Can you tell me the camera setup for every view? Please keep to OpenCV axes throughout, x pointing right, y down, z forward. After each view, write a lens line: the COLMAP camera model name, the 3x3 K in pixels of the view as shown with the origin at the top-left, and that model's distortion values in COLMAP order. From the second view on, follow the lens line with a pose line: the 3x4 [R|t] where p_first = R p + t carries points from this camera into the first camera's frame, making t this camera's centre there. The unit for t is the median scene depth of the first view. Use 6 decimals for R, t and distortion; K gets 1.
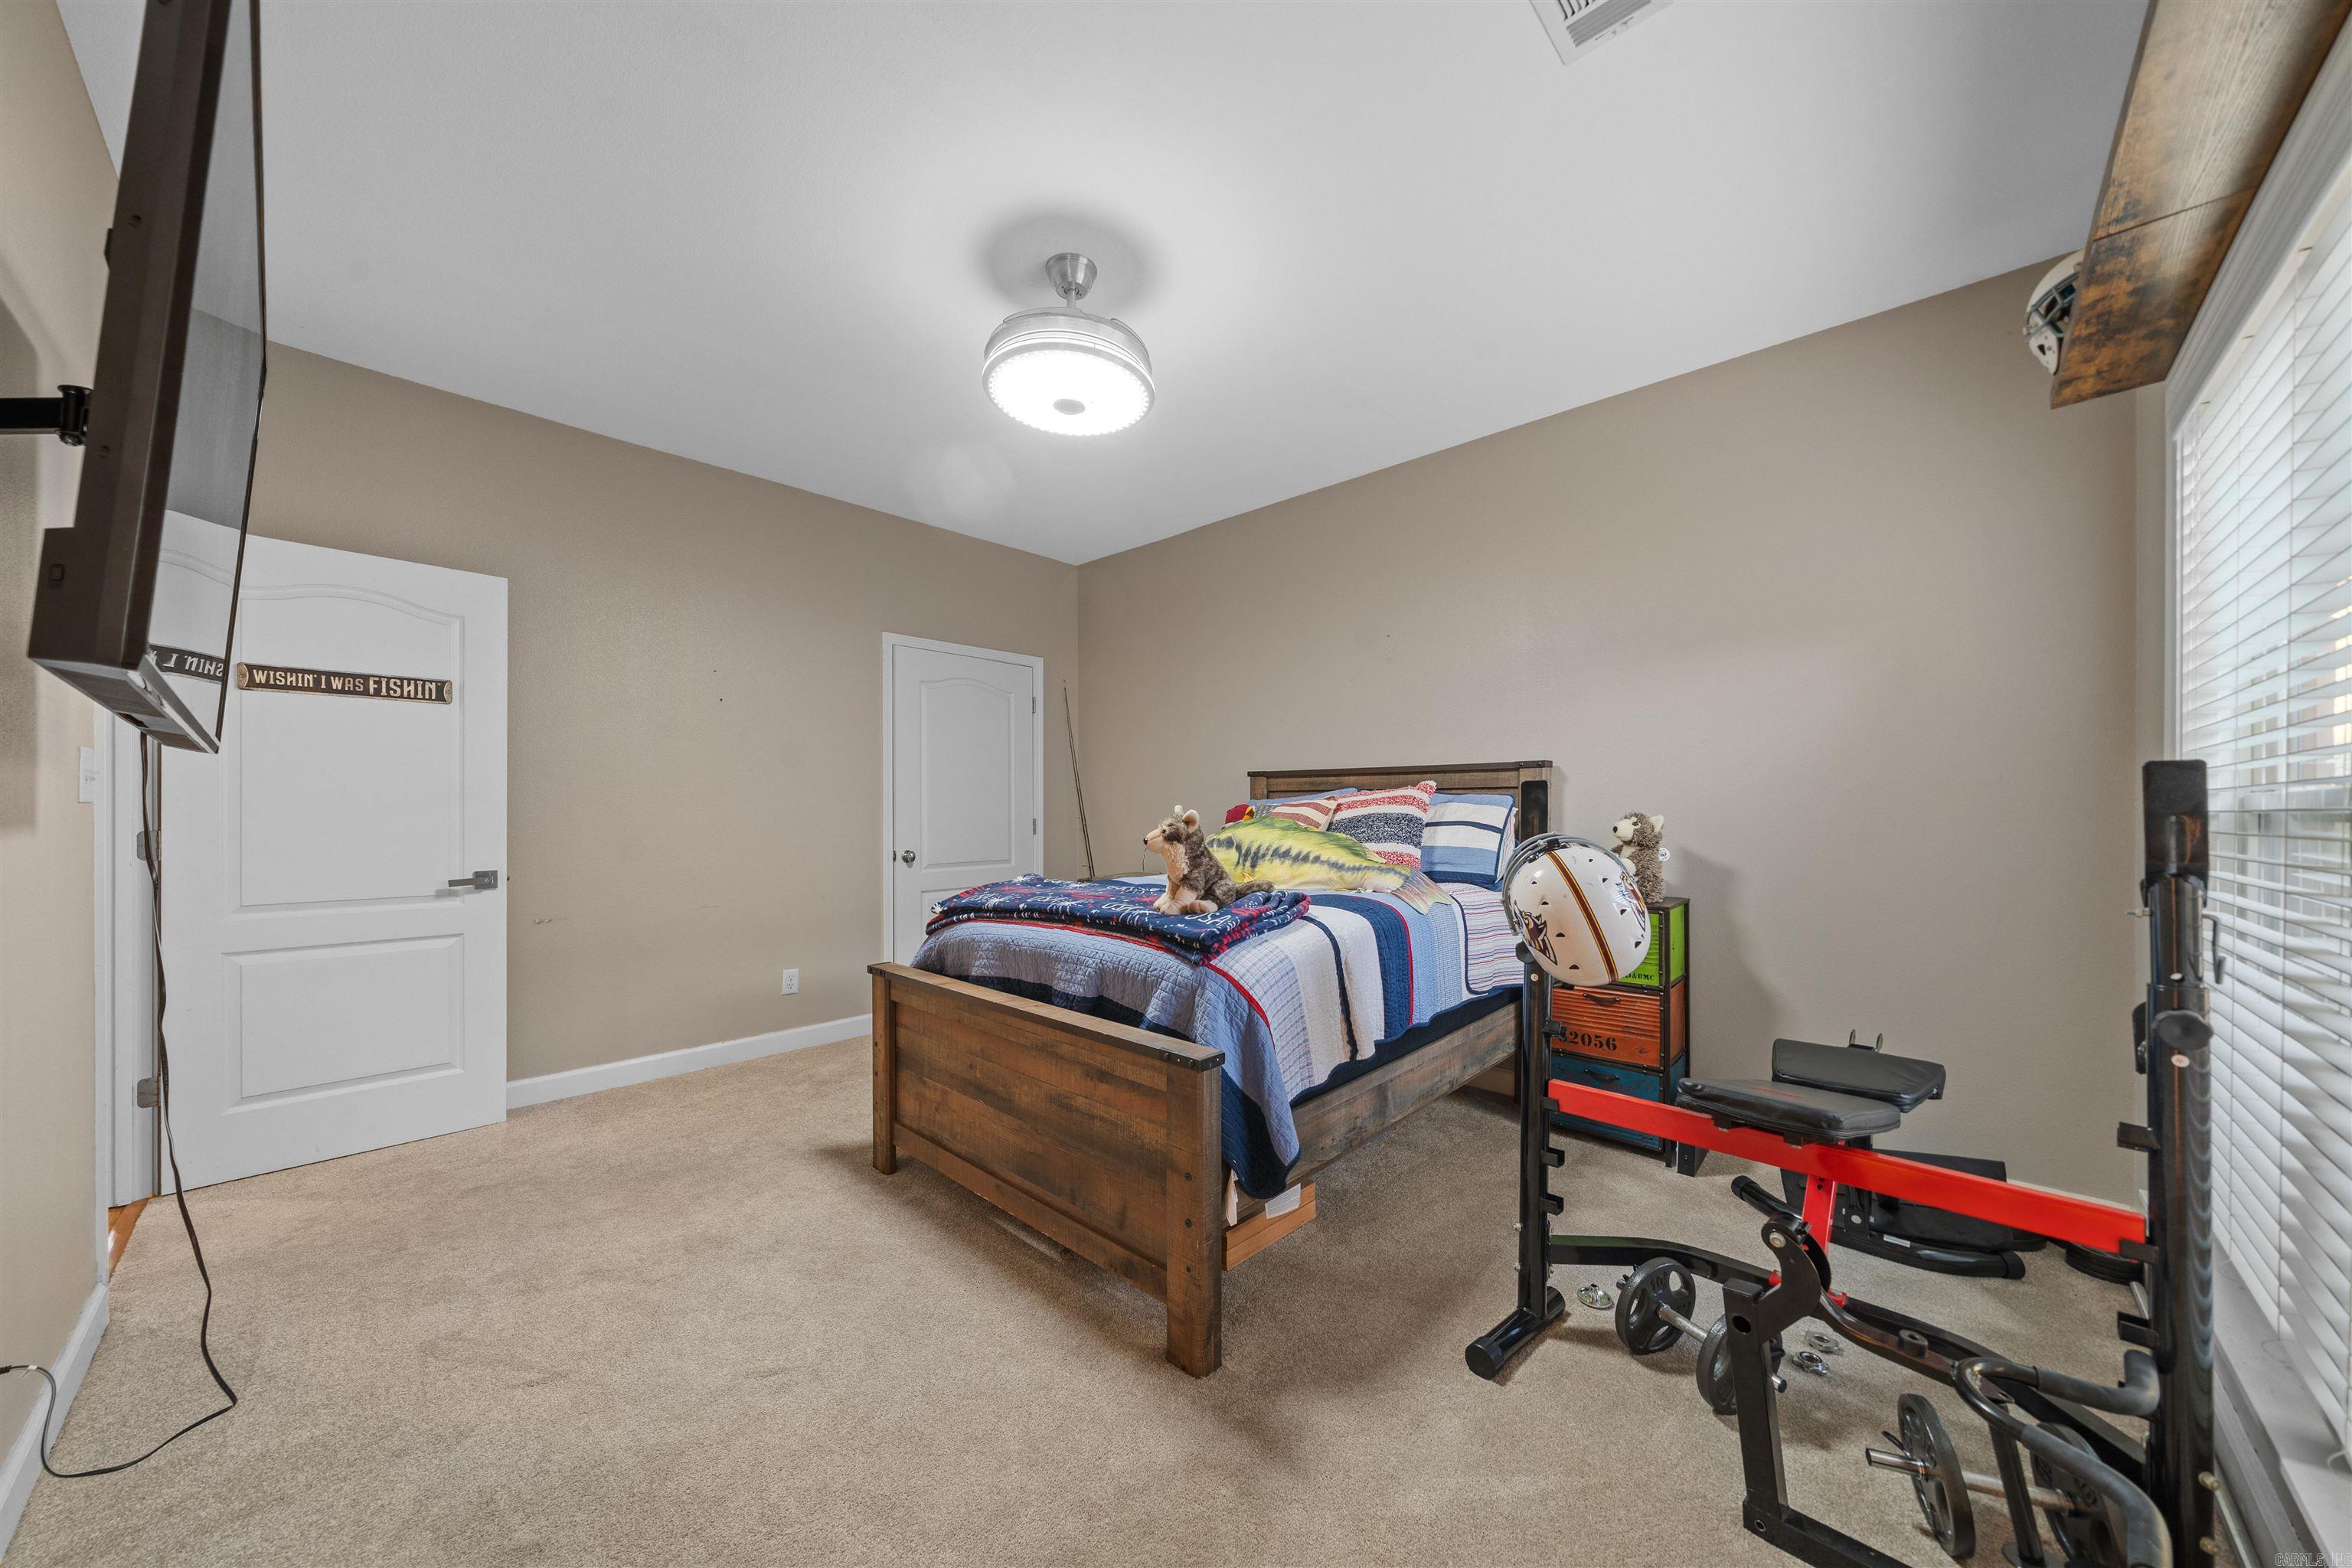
lens RADIAL K [[814.7, 0, 1176.5], [0, 814.7, 809.1], [0, 0, 1]] dist [0.000425, -0.000005]
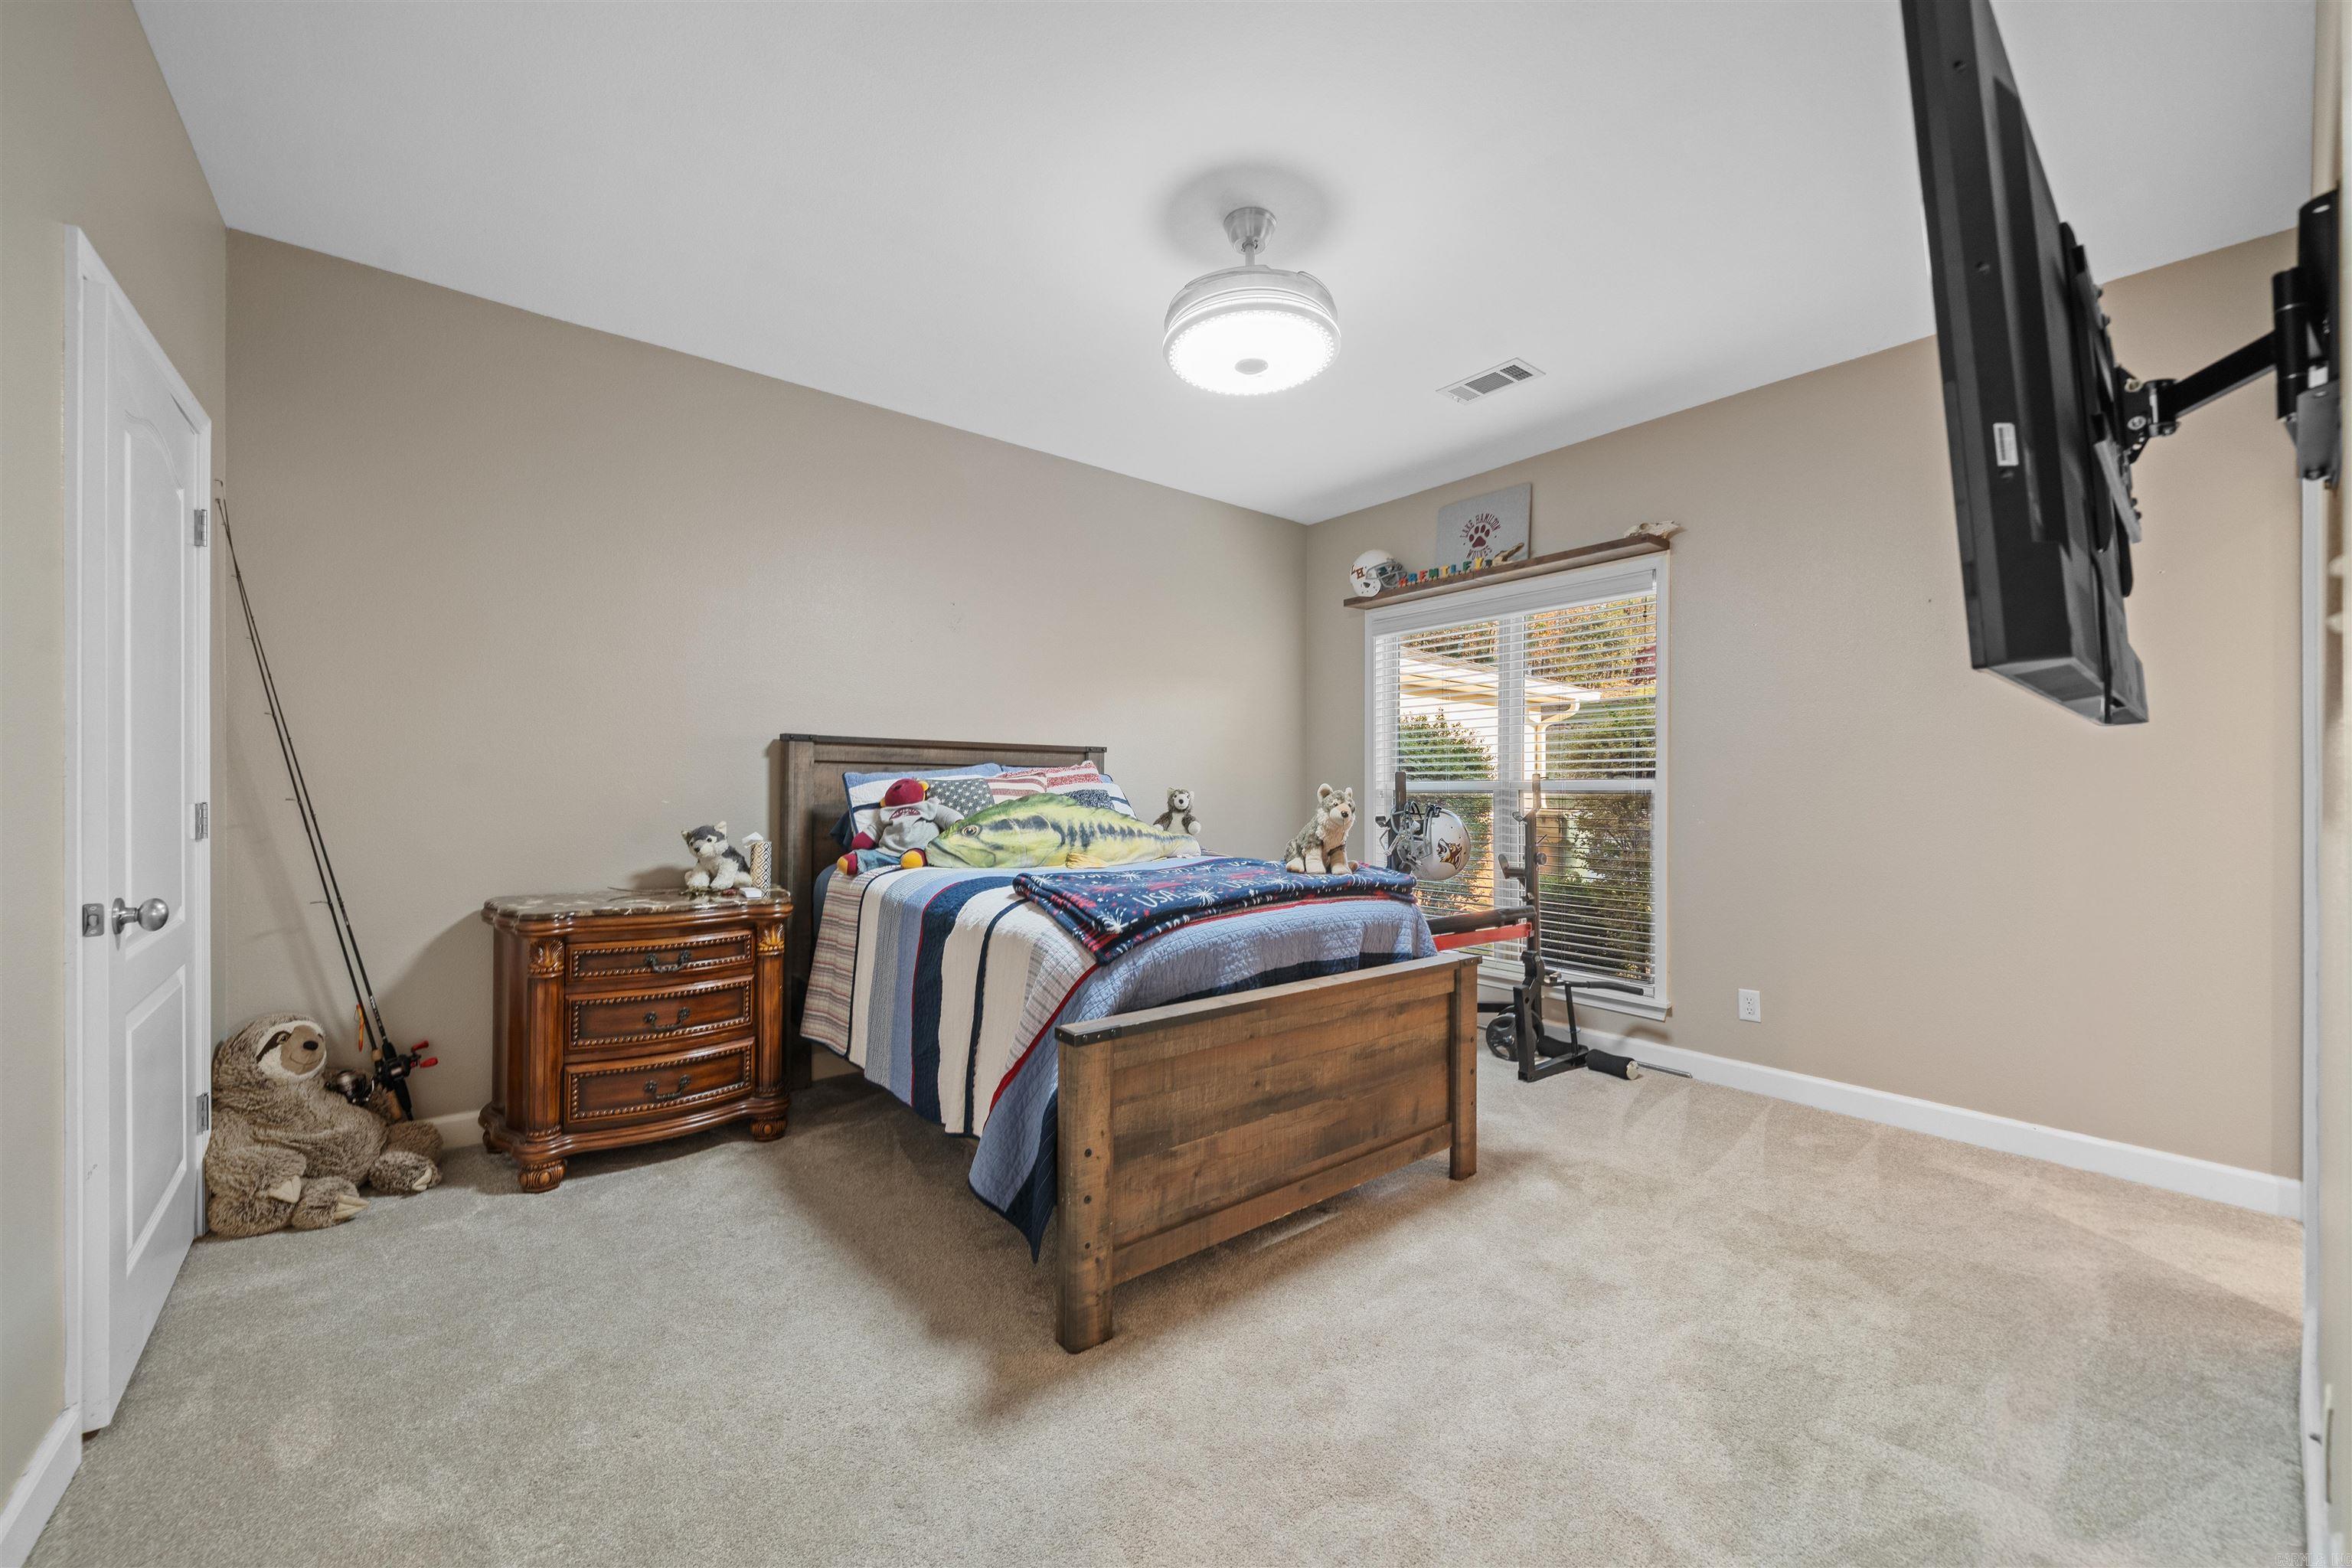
lens RADIAL K [[868.7, 0, 1176.0], [0, 868.7, 784.0], [0, 0, 1]] dist [-0.000390, -0.000006]
pose [[0.143164, 0.009571, 0.989653, -1.163053], [-0.007962, 0.999932, -0.008519, 0.006856], [-0.989667, -0.006660, 0.143230, 0.944044]]
